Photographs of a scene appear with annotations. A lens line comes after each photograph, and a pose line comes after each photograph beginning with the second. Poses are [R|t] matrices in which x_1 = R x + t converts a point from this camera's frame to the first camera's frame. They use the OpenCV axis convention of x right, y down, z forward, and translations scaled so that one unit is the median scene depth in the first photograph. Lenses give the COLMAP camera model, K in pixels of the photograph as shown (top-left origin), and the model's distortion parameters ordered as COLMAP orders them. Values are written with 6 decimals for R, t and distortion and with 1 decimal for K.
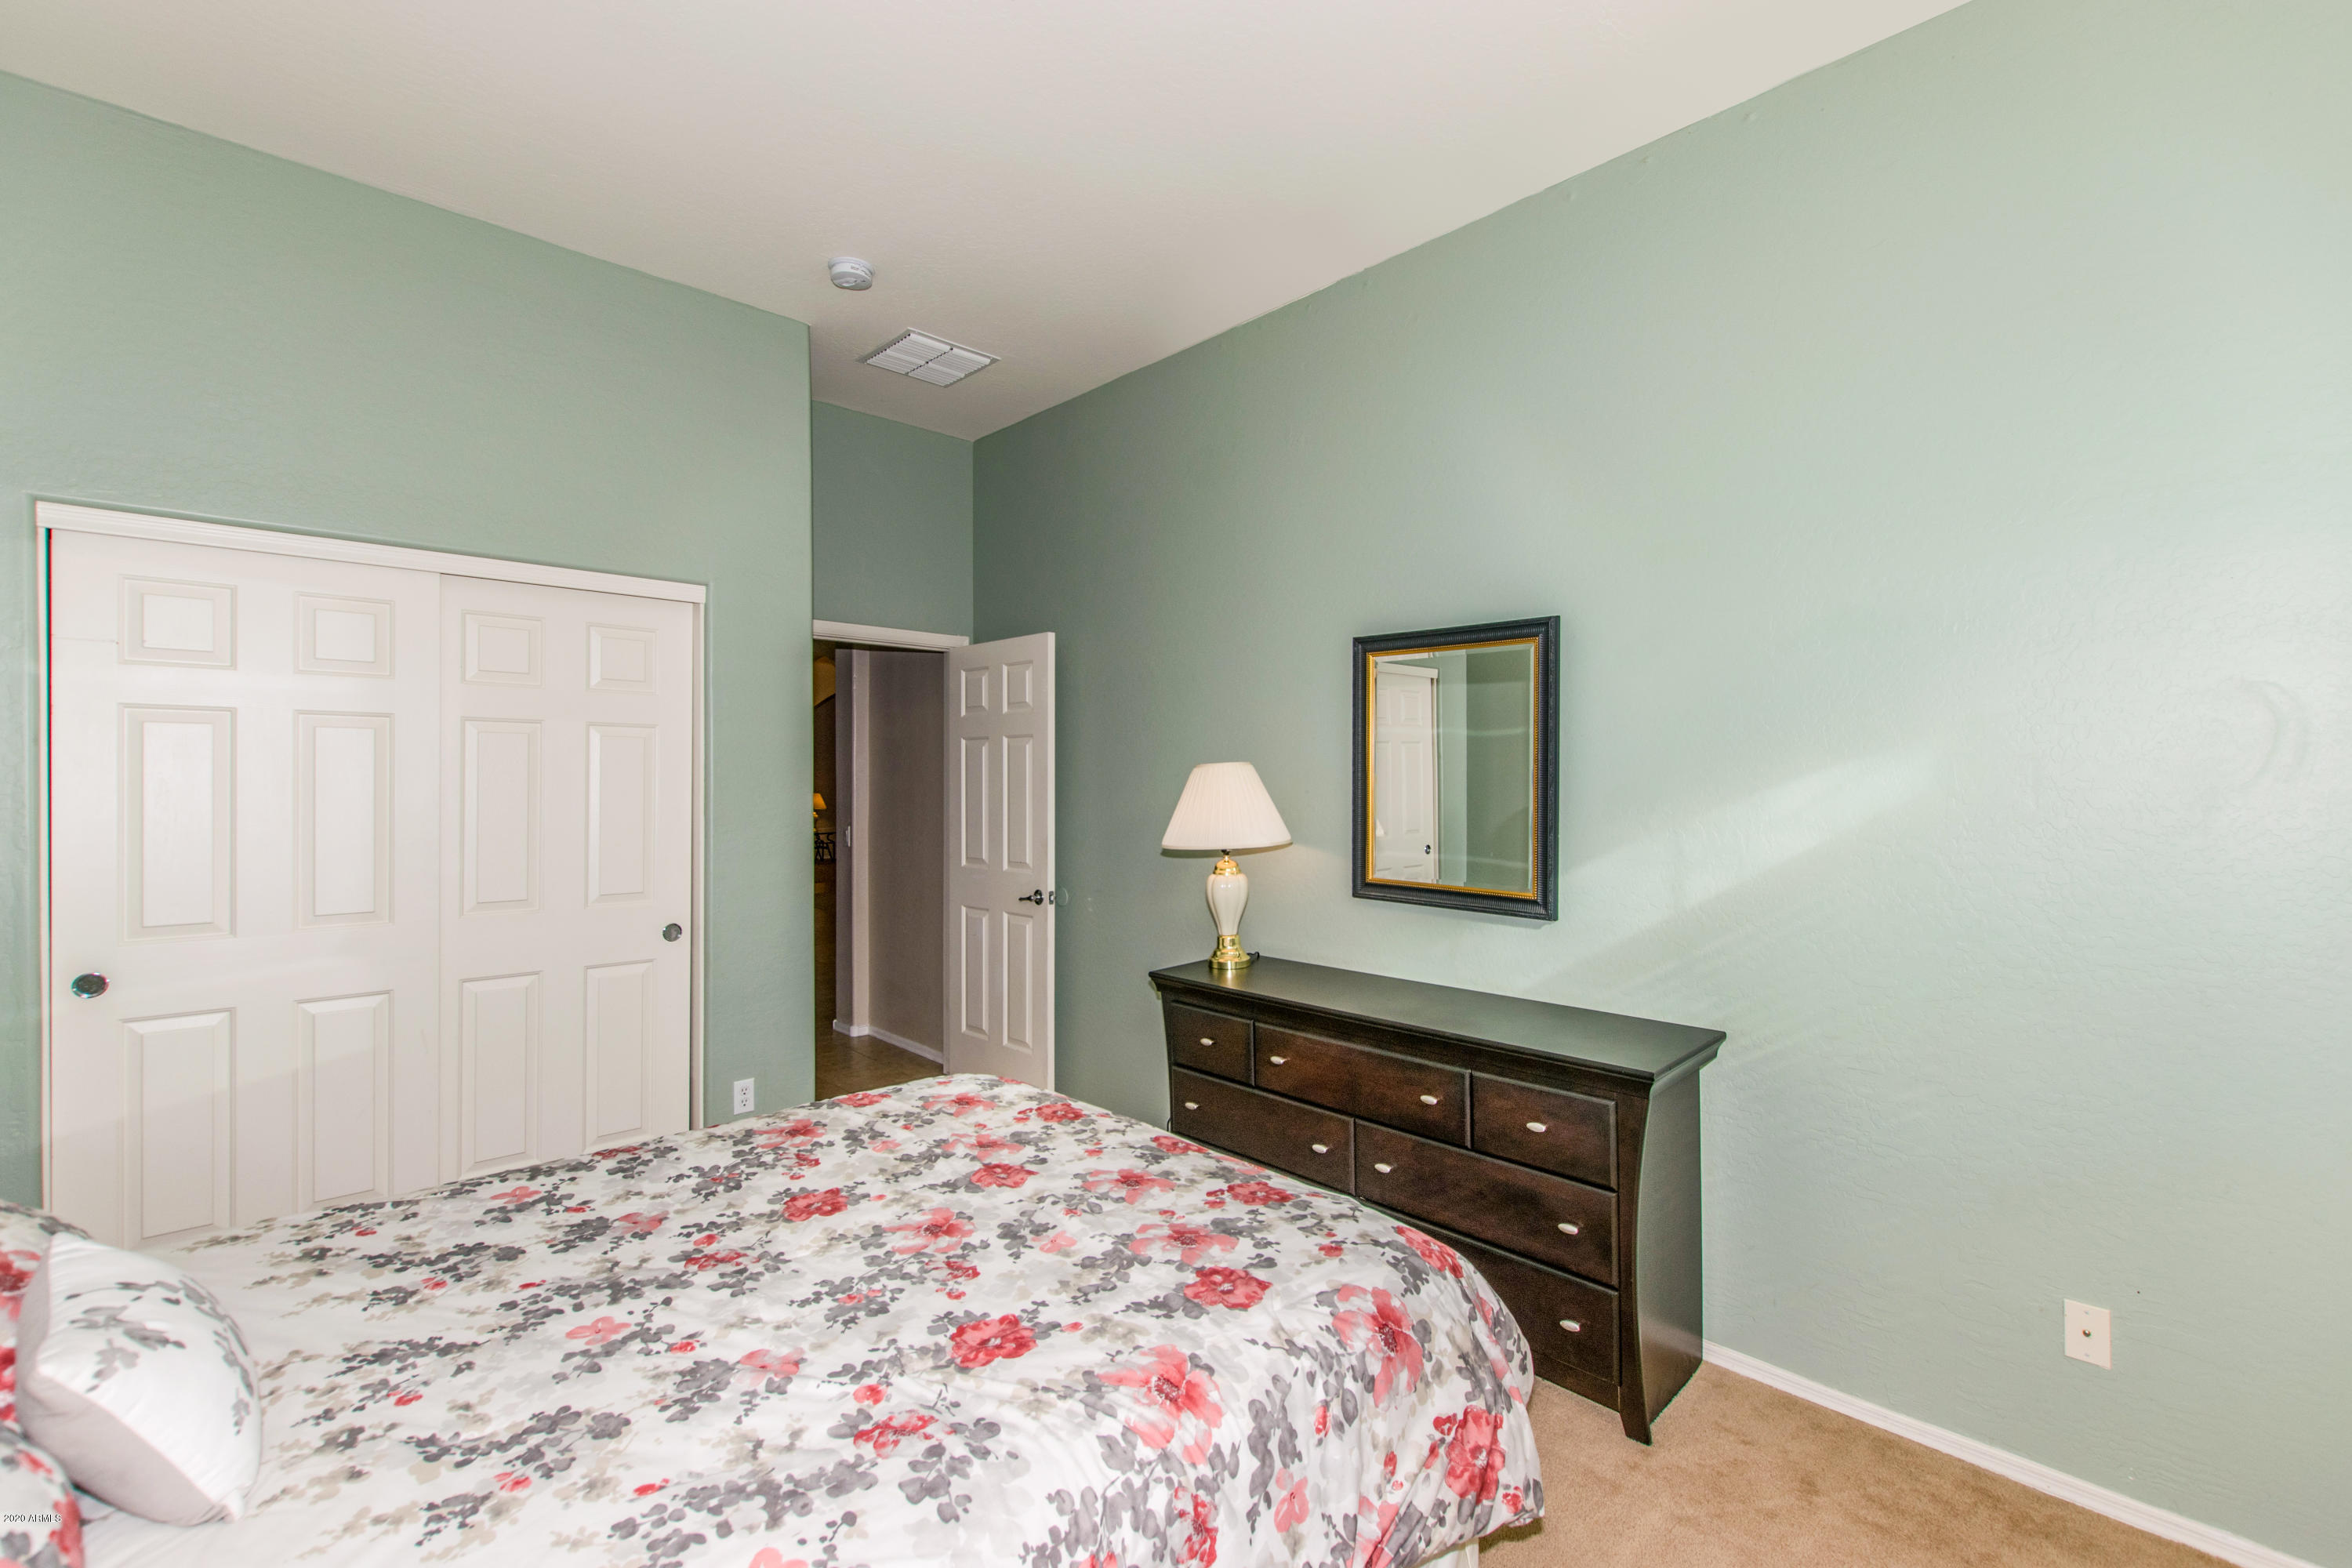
lens RADIAL K [[1028.5, 0, 1176.0], [0, 1028.5, 784.0], [0, 0, 1]] dist [-0.000350, -0.000359]
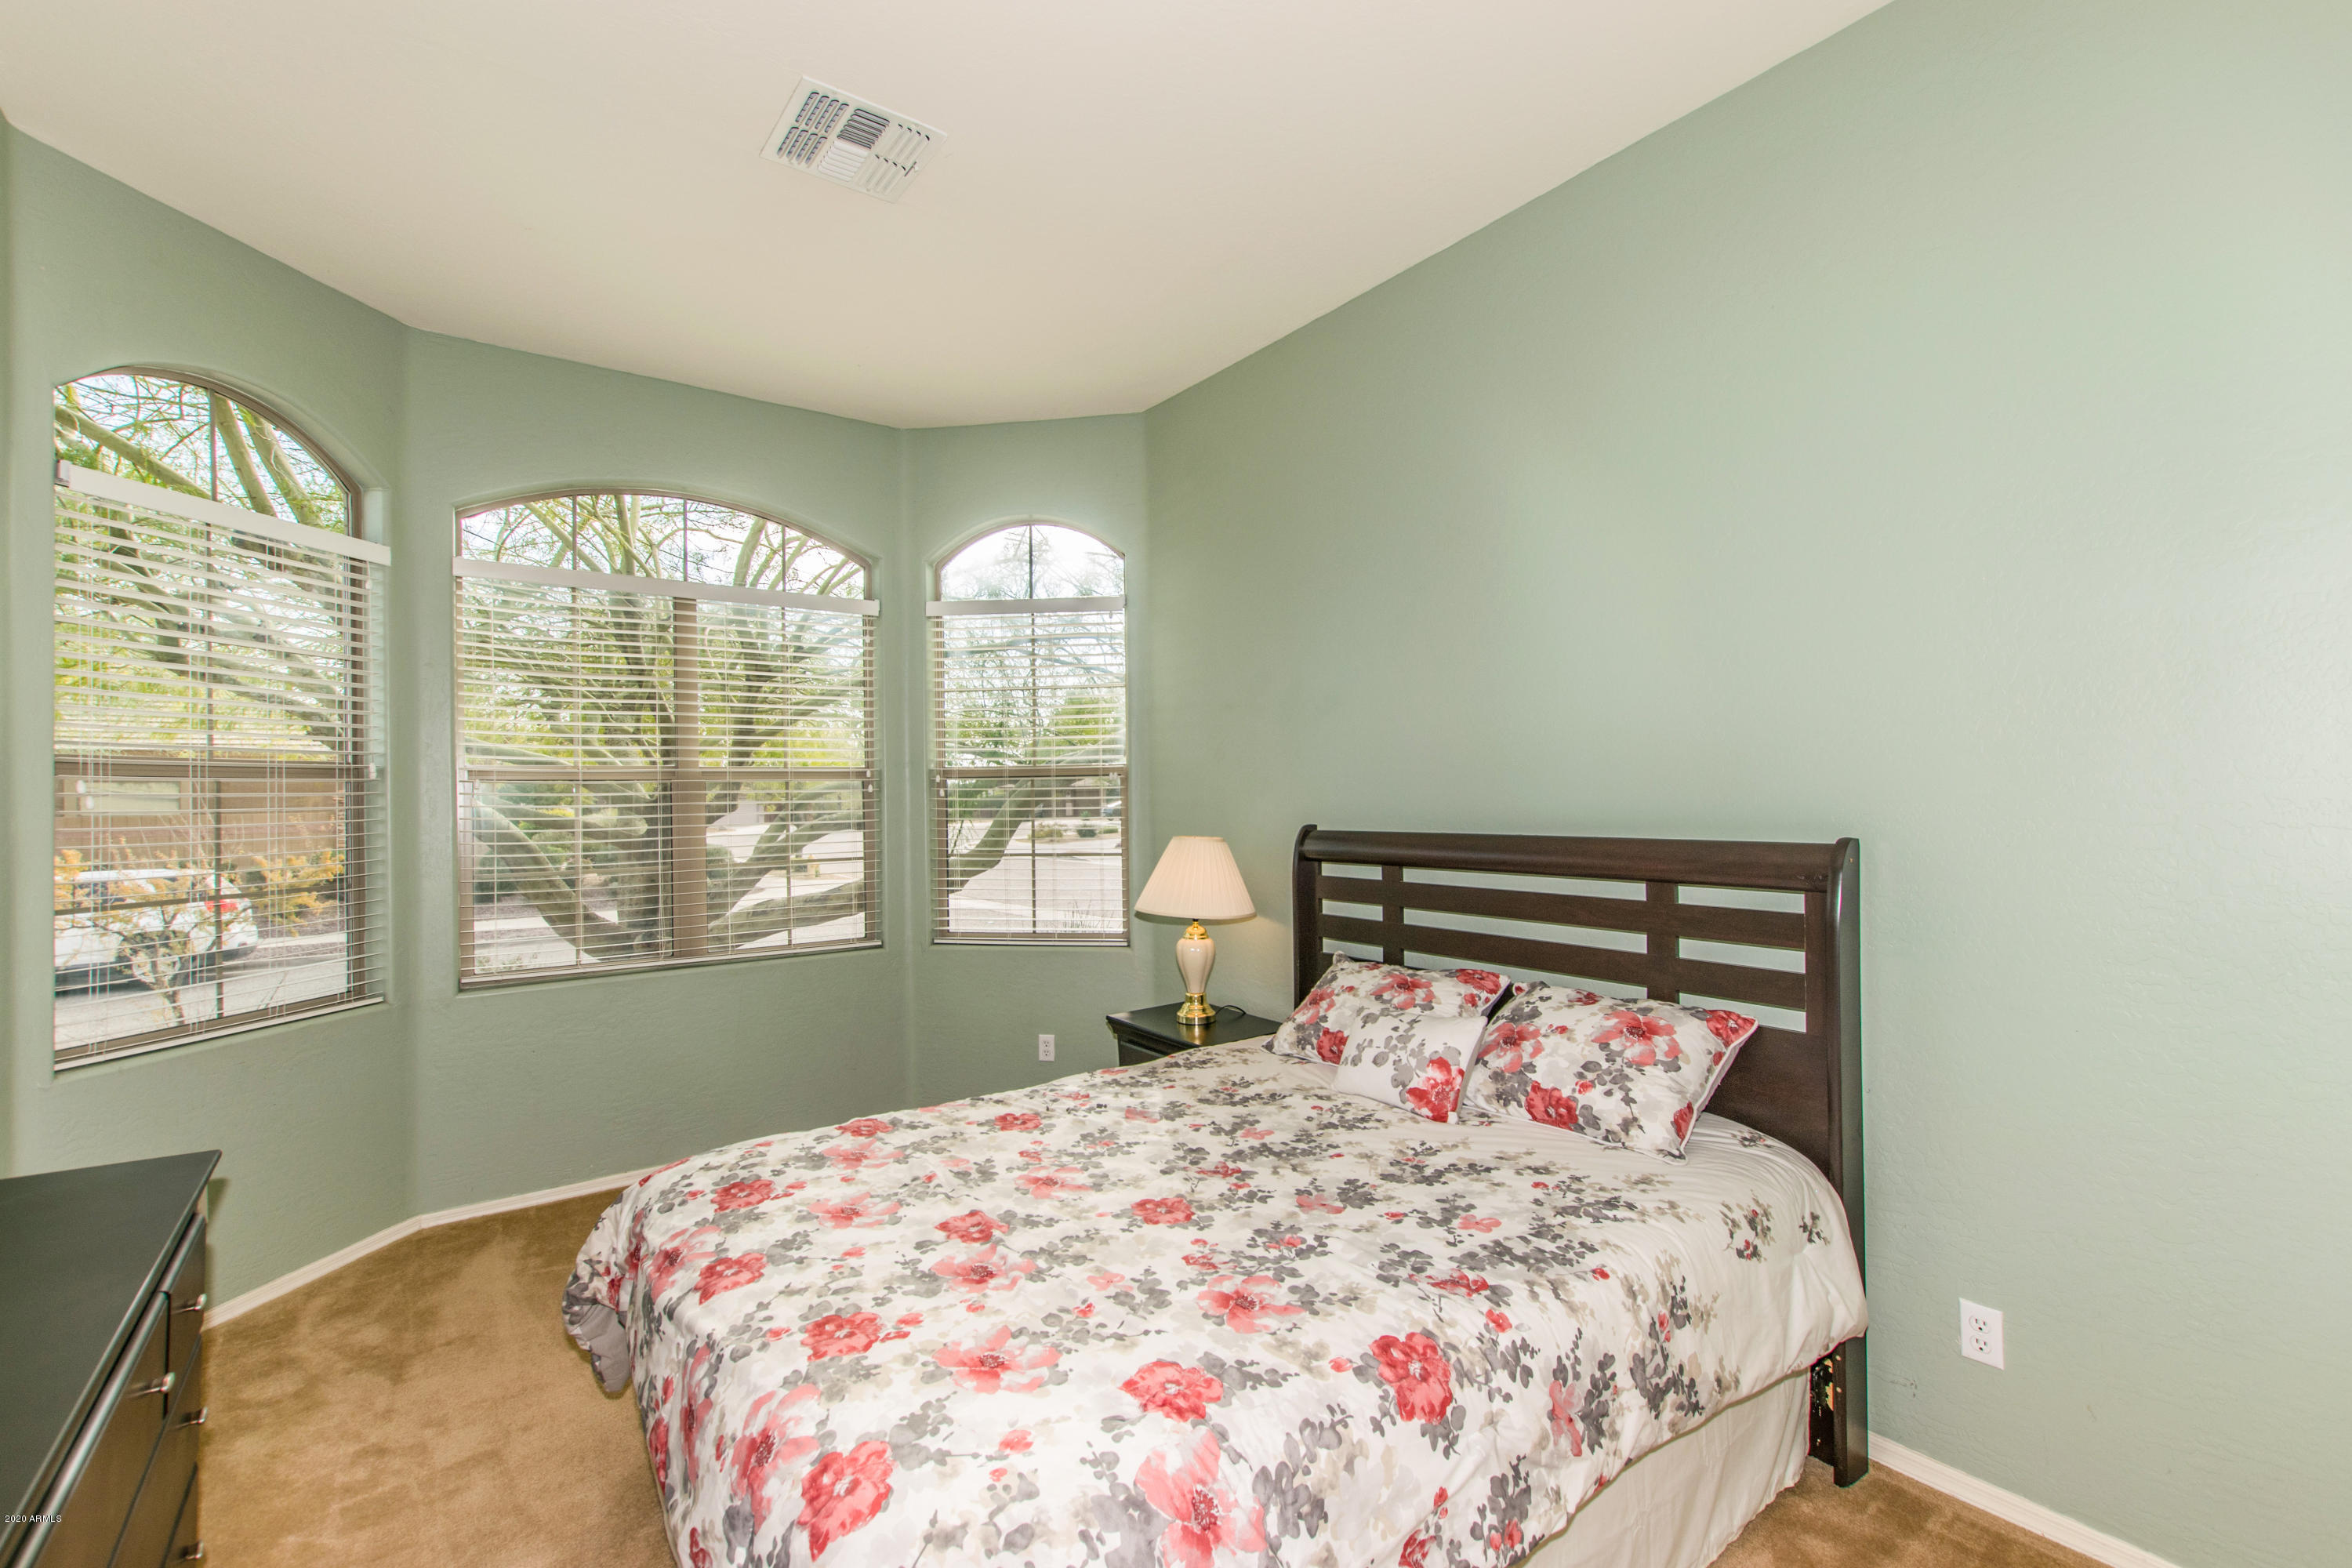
lens RADIAL K [[1028.5, 0, 1176.0], [0, 1028.5, 784.0], [0, 0, 1]] dist [-0.000350, -0.000359]
pose [[-0.991903, 0.015463, 0.126052, -0.507628], [0.014620, 0.999864, -0.007610, -0.002994], [-0.126152, -0.005706, -0.991995, 2.046248]]
